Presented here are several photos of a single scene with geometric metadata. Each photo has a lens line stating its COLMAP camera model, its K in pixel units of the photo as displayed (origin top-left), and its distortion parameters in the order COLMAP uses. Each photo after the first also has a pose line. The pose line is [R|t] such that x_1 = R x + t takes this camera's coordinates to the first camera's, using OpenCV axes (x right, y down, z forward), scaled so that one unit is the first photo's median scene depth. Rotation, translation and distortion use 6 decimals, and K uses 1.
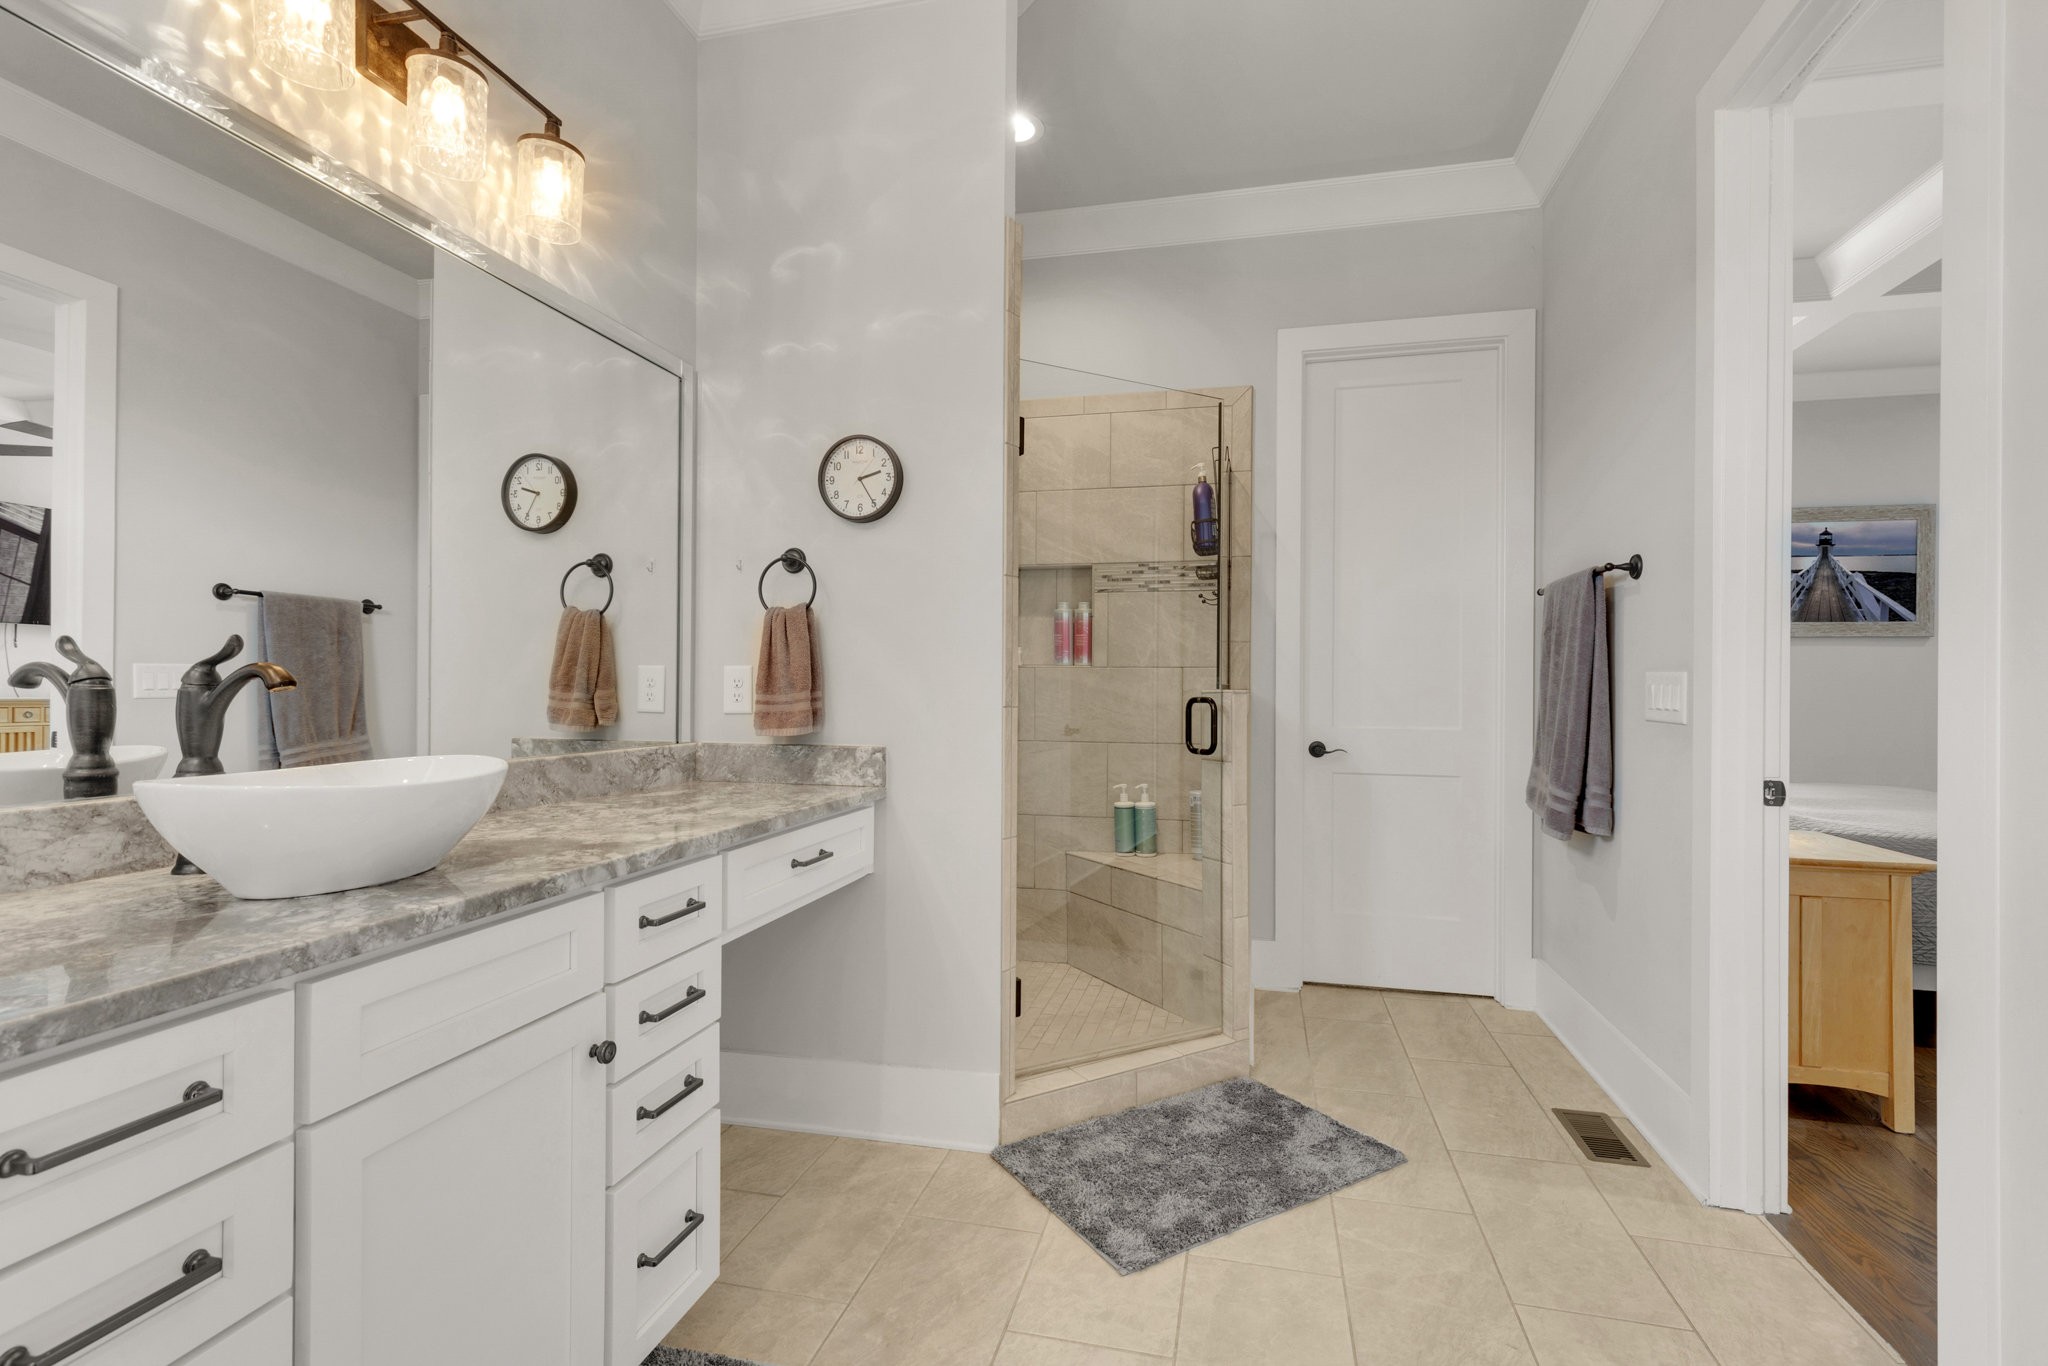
lens RADIAL K [[919.6, 0, 1034.2], [0, 919.6, 684.1], [0, 0, 1]] dist [0.004927, 0.000432]
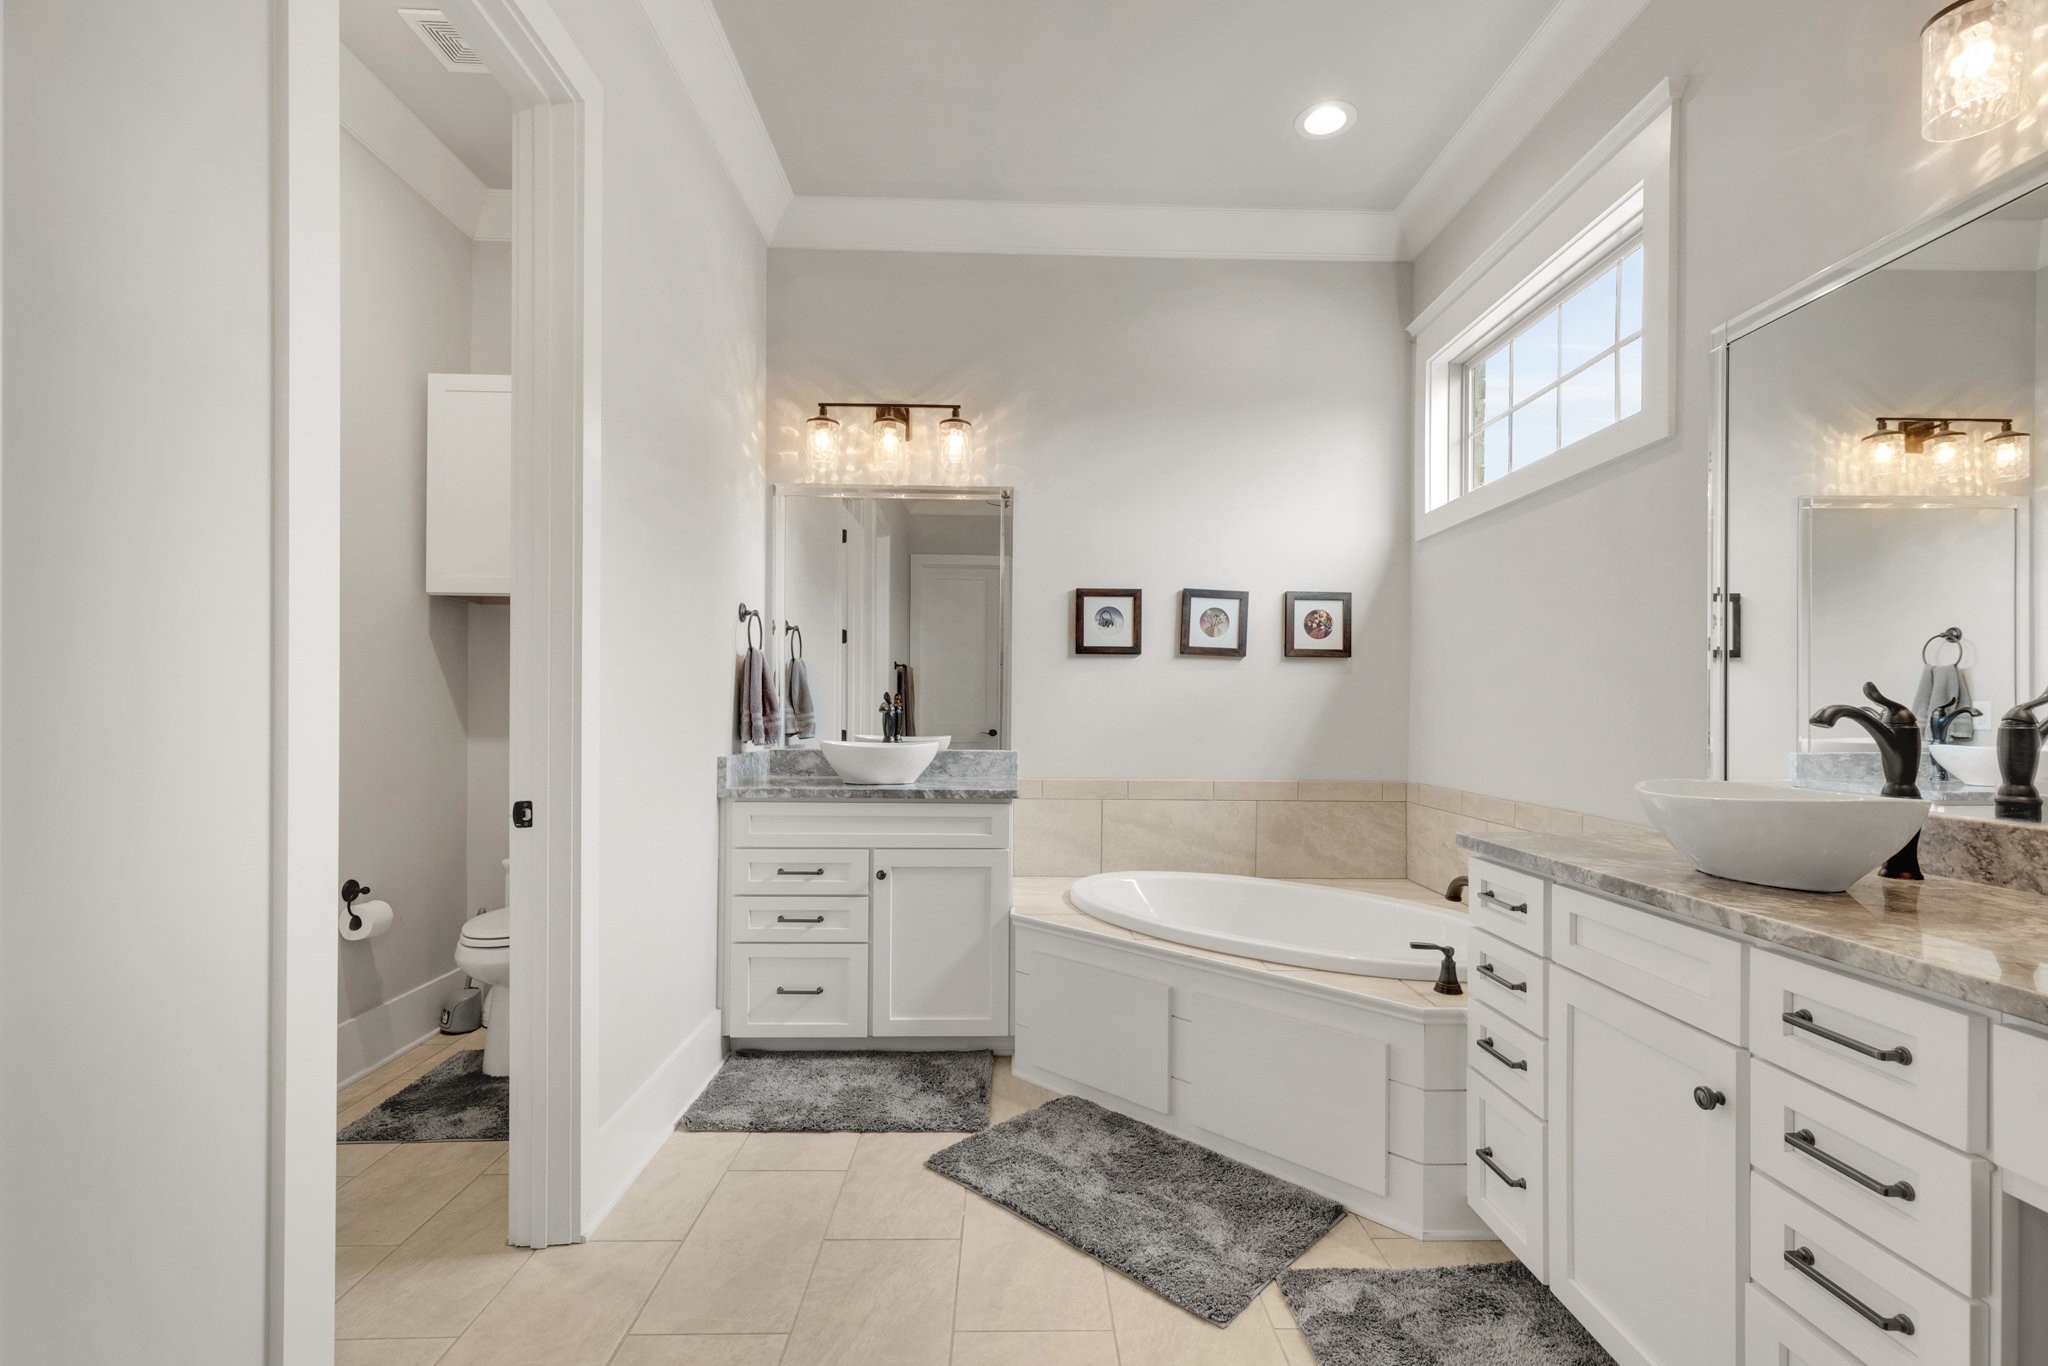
lens RADIAL K [[919.6, 0, 1030.4], [0, 919.6, 704.6], [0, 0, 1]] dist [0.004927, 0.000432]
pose [[-0.966198, -0.013960, -0.257421, 0.426015], [-0.012359, 0.999893, -0.007835, -0.000791], [0.257503, -0.004388, -0.966268, 1.548145]]
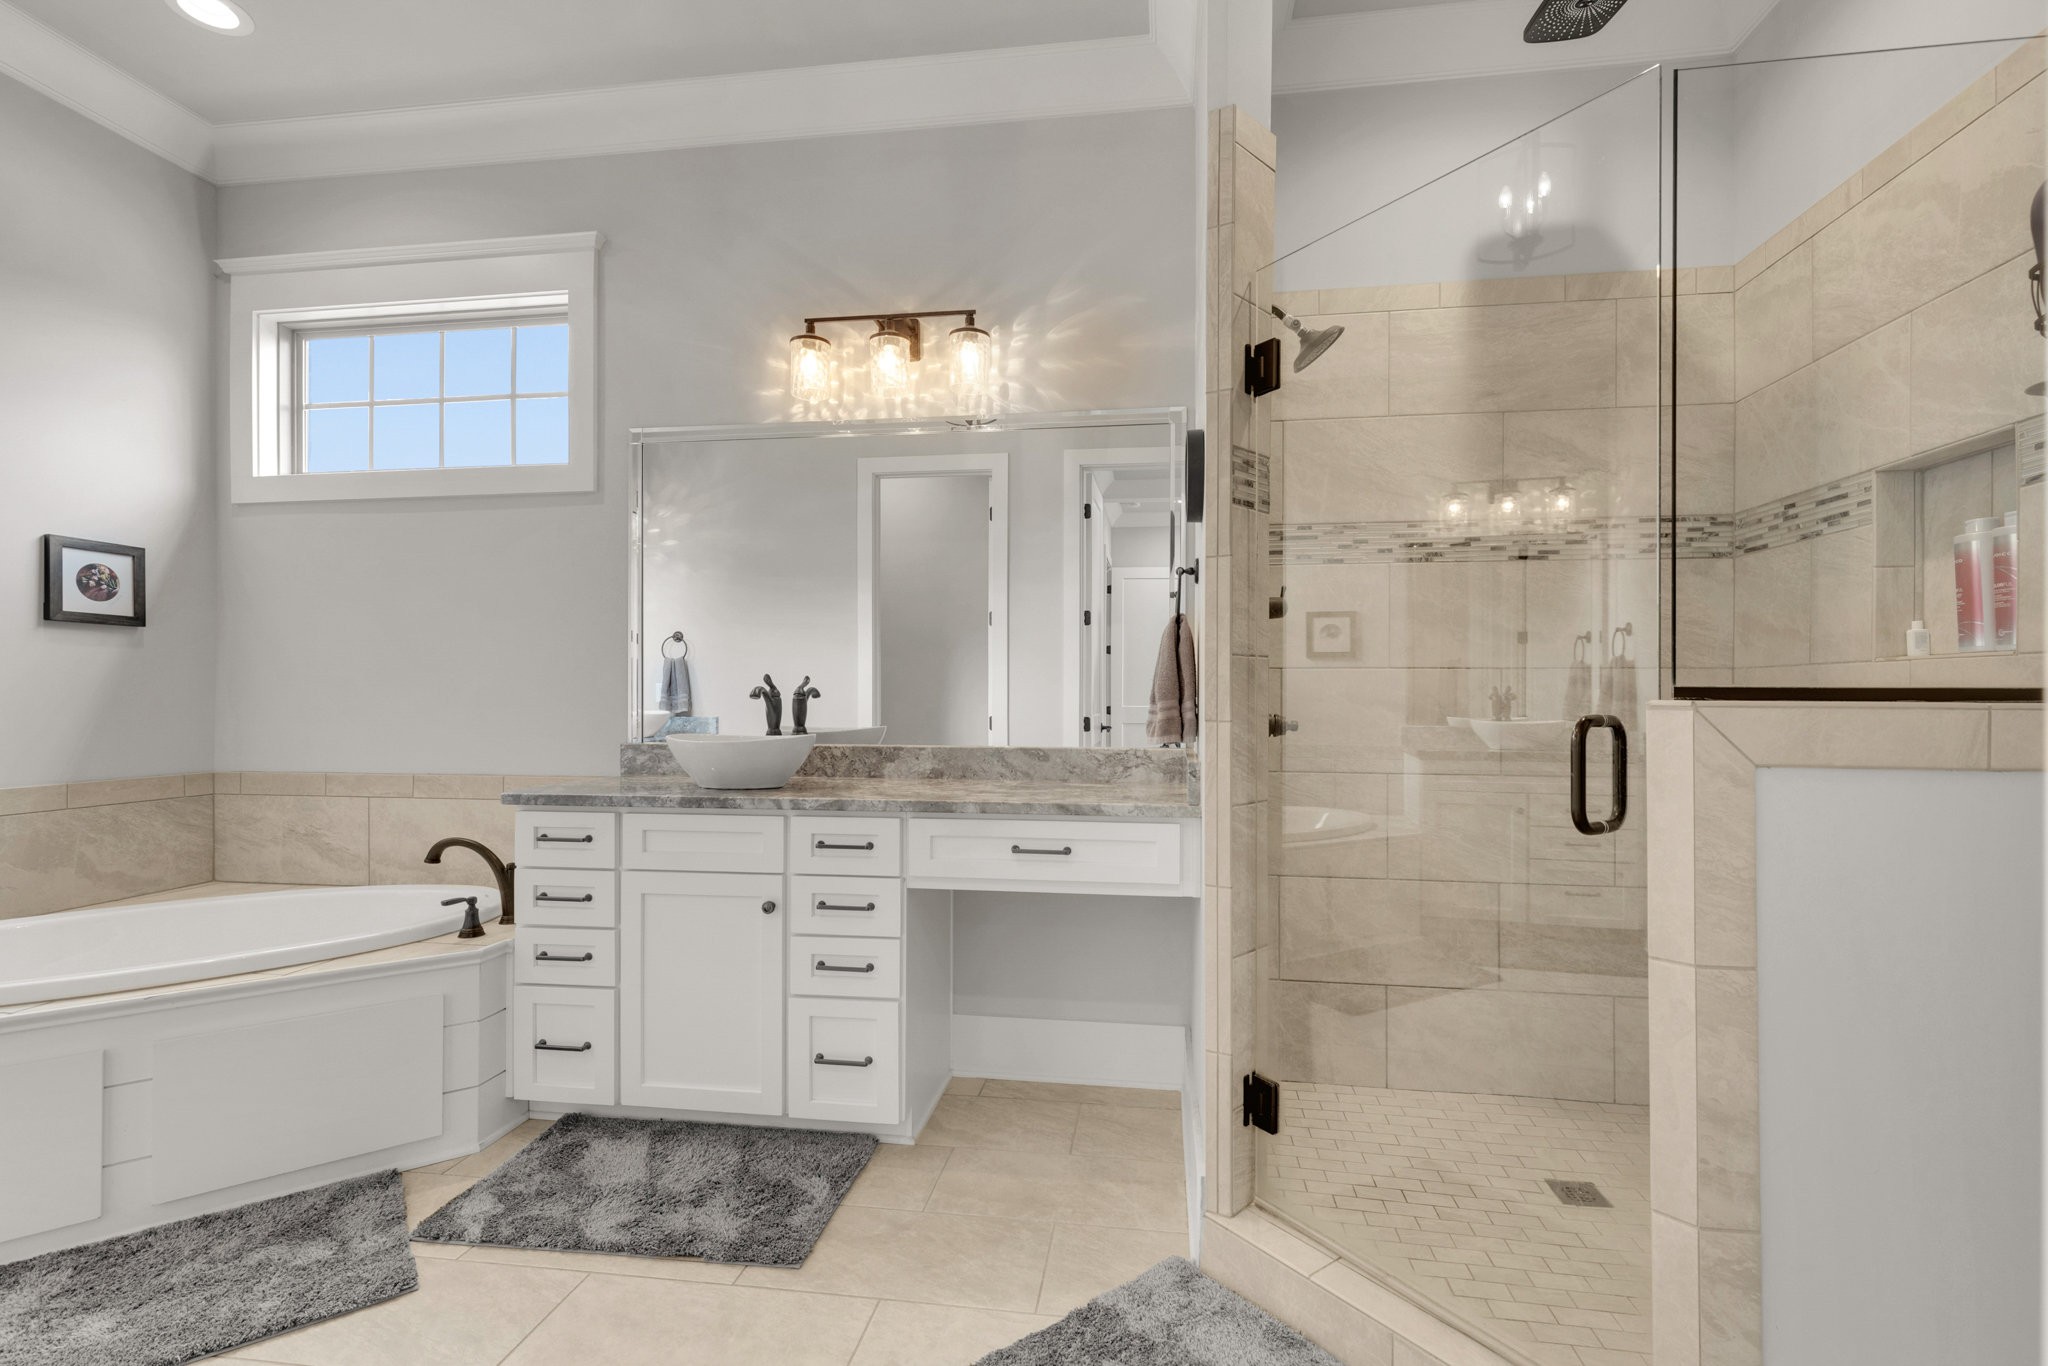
lens RADIAL K [[919.6, 0, 1035.5], [0, 919.6, 686.4], [0, 0, 1]] dist [0.004927, 0.000432]
pose [[0.093081, -0.015891, -0.995532, 1.152616], [0.002355, 0.999873, -0.015740, 0.010667], [0.995656, -0.000879, 0.093106, 1.177457]]
